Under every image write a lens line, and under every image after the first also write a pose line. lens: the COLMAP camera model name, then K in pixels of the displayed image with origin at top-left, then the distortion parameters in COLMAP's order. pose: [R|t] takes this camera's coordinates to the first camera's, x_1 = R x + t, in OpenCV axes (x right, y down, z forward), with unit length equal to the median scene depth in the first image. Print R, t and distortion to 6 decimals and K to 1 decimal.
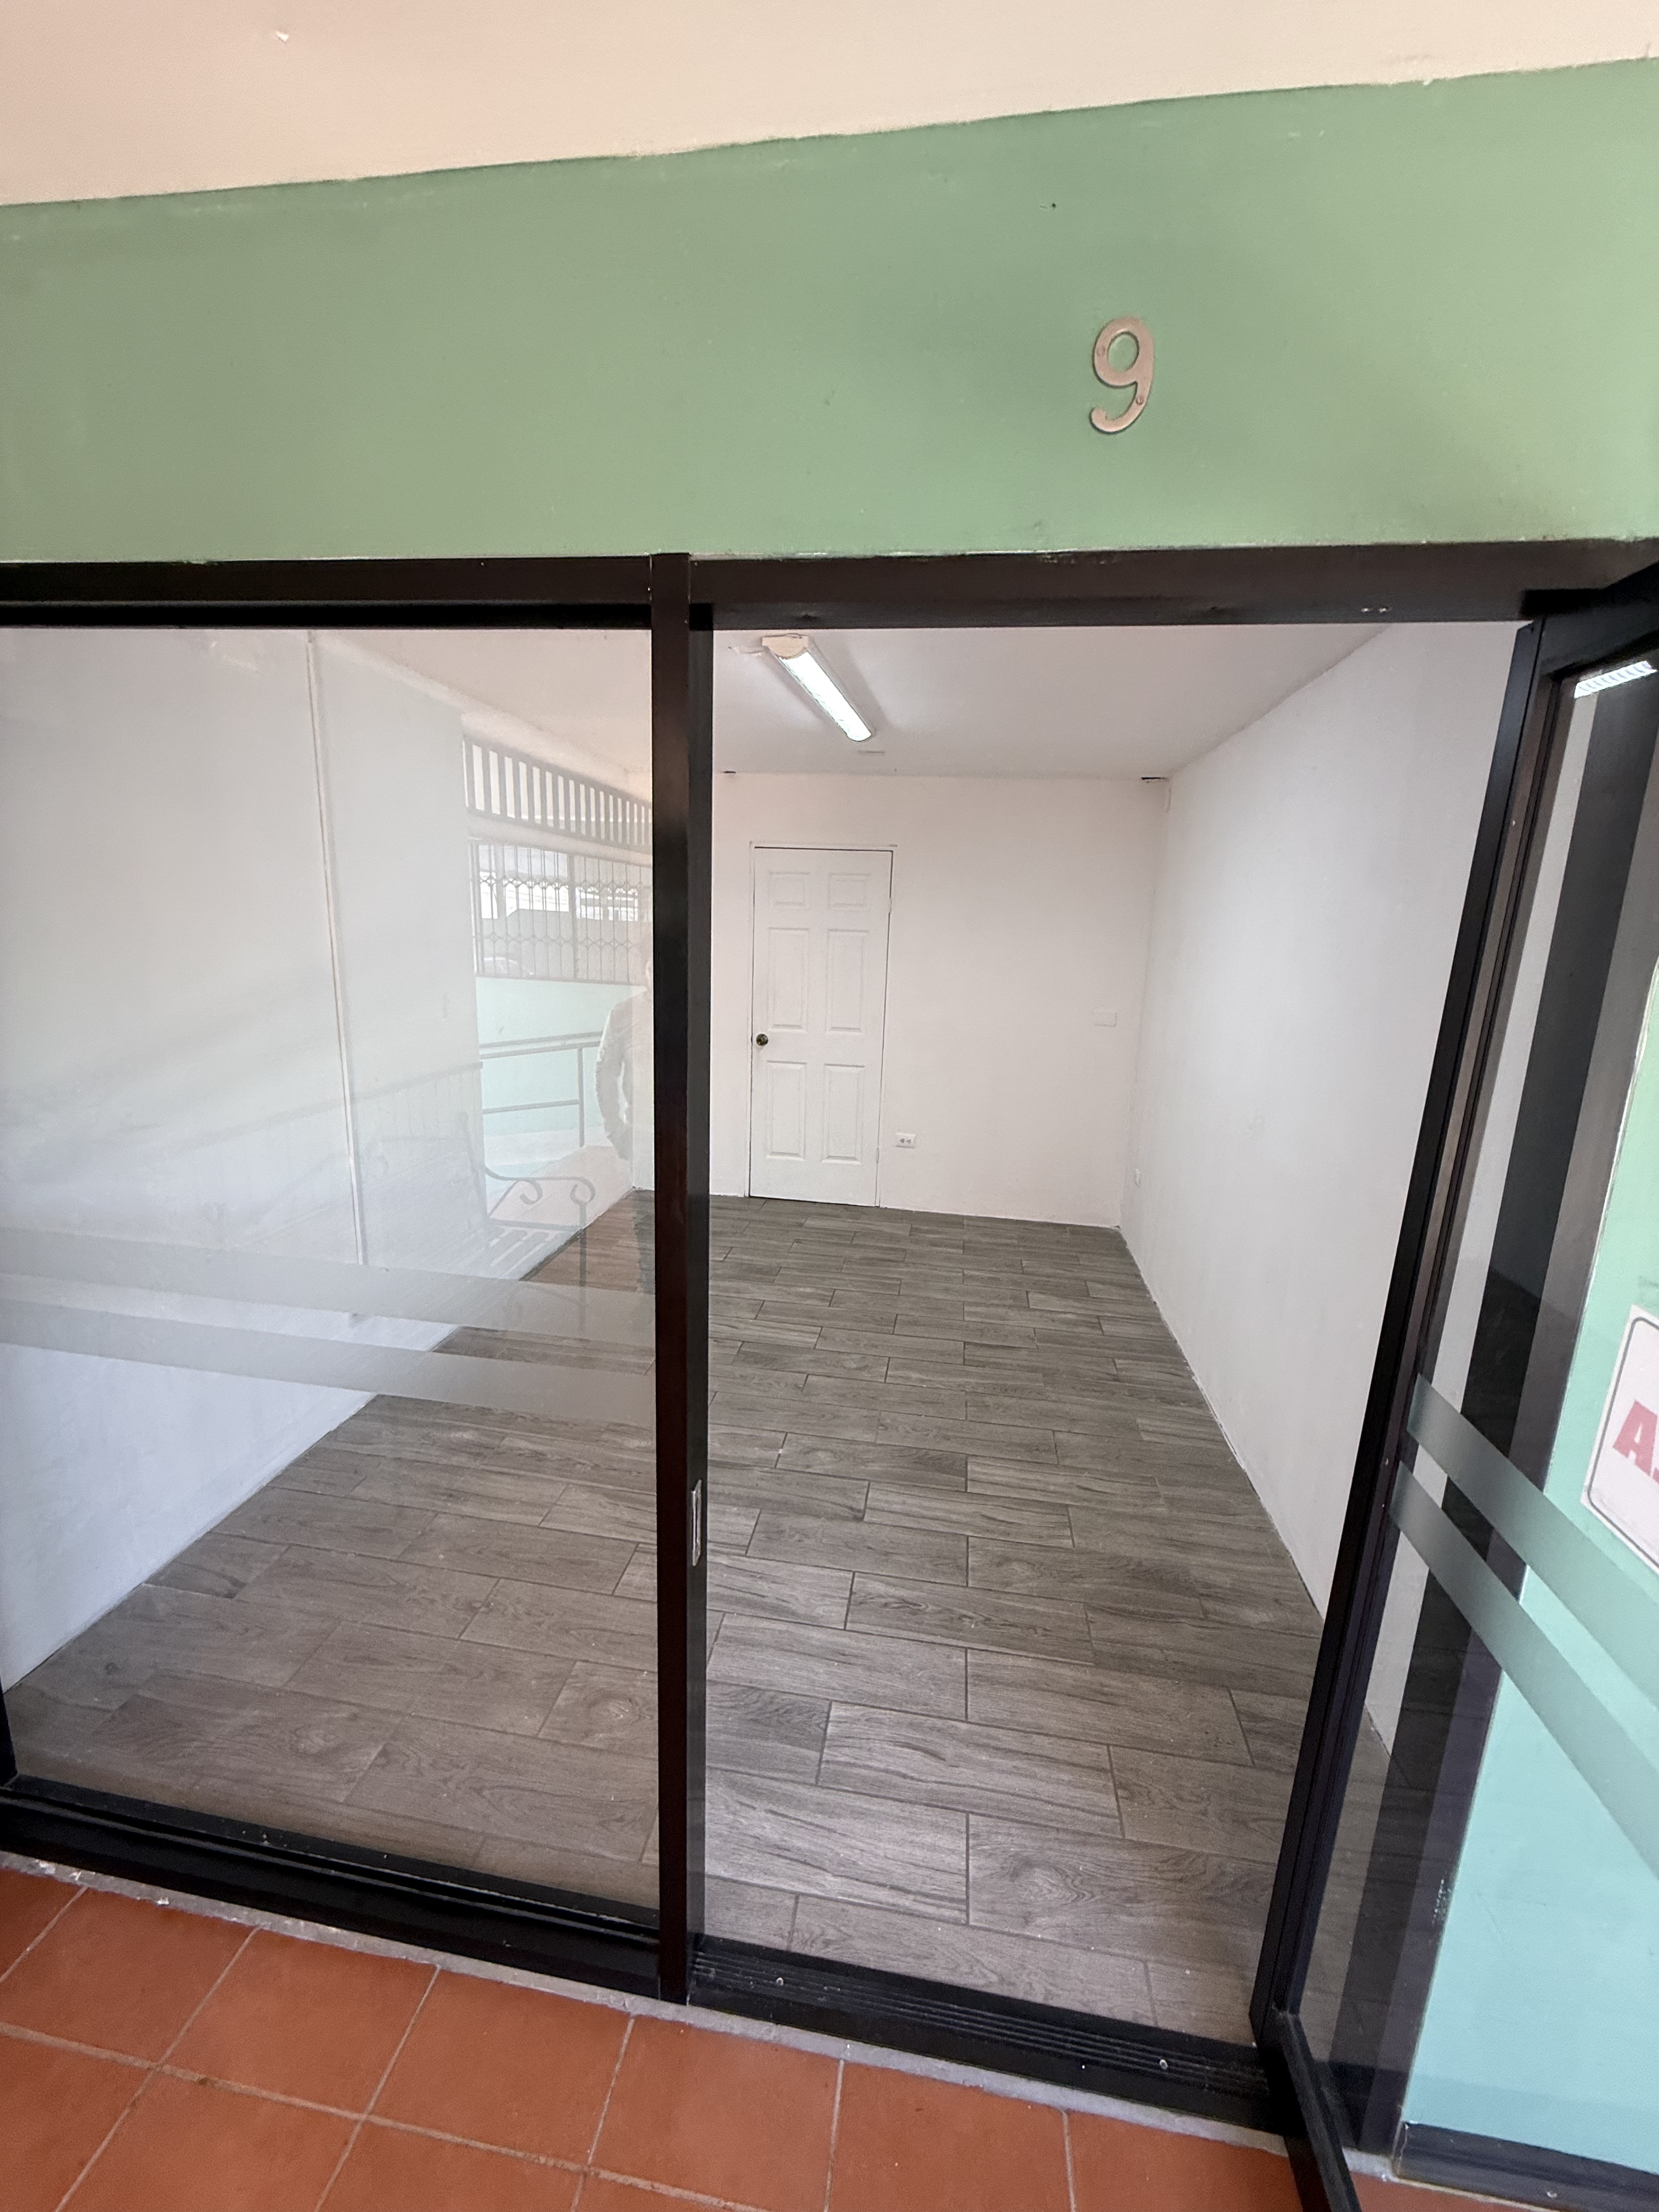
lens RADIAL K [[877.8, 0, 829.2], [0, 877.8, 1105.7], [0, 0, 1]] dist [-0.000823, -0.000022]
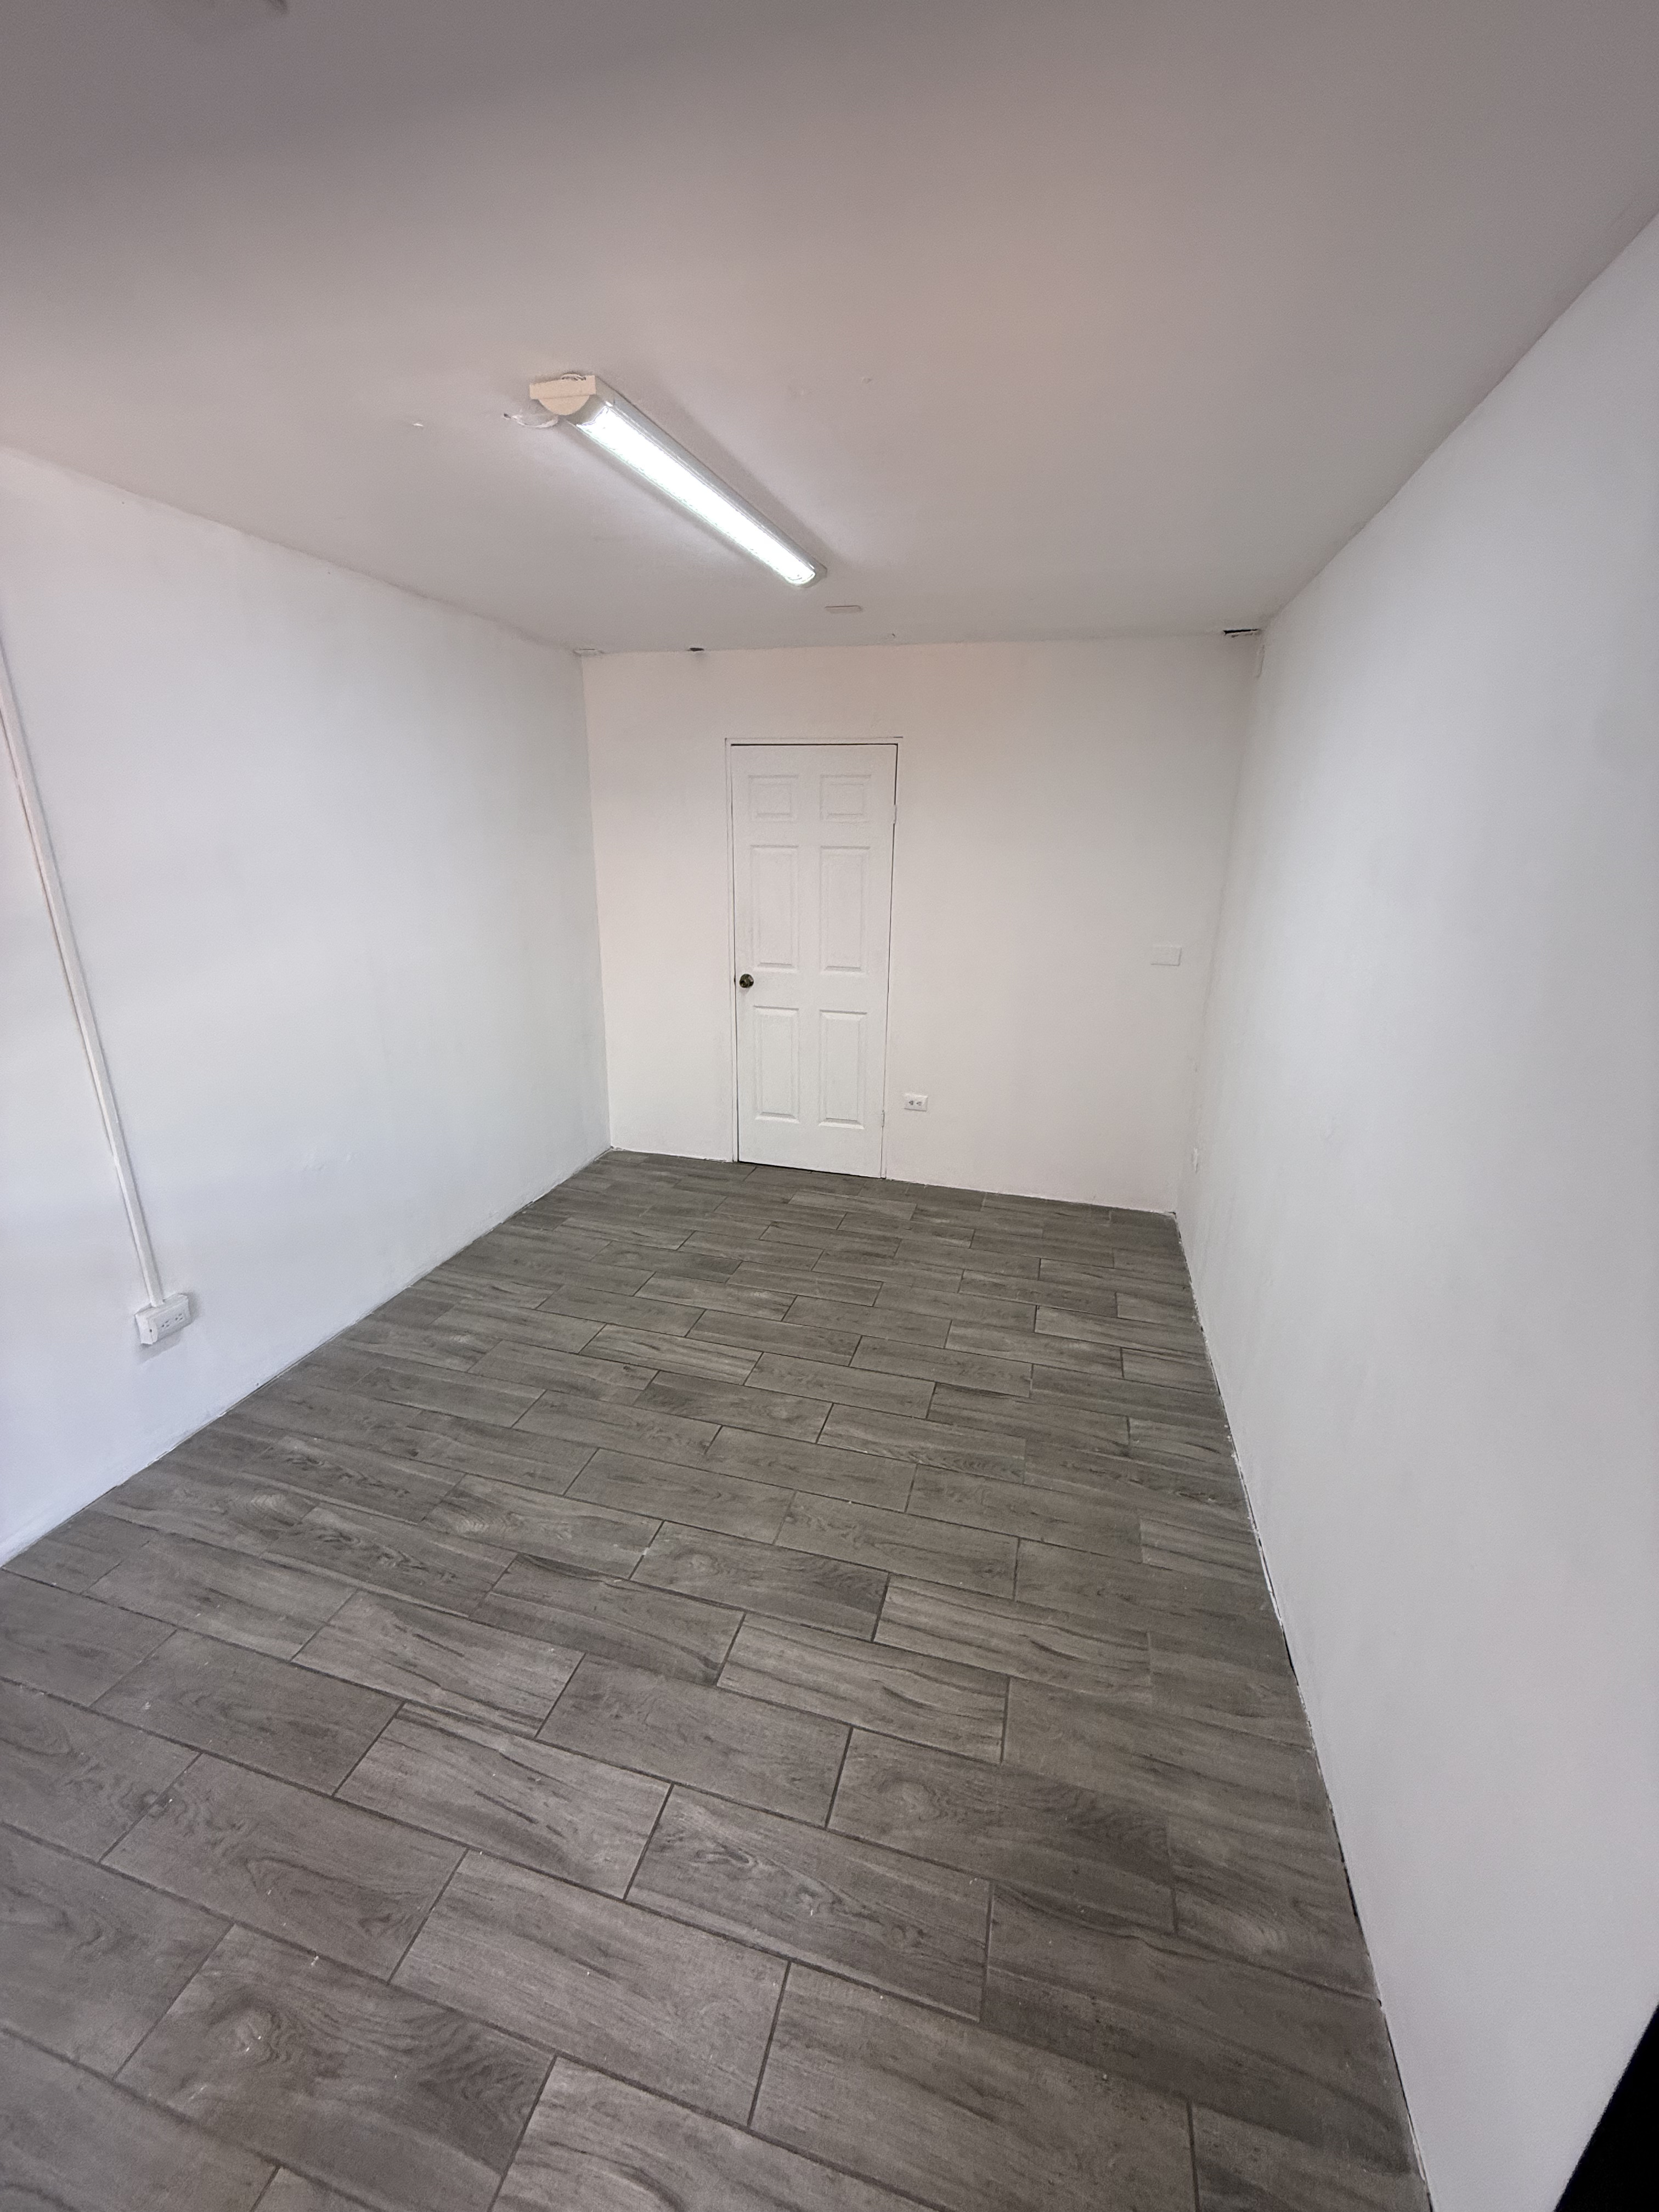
lens RADIAL K [[877.8, 0, 828.1], [0, 877.8, 1103.2], [0, 0, 1]] dist [-0.000823, -0.000022]
pose [[0.993059, 0.016649, -0.116430, 0.187904], [-0.005805, 0.995662, 0.092867, -0.068515], [0.117471, -0.091547, 0.988848, 0.302086]]
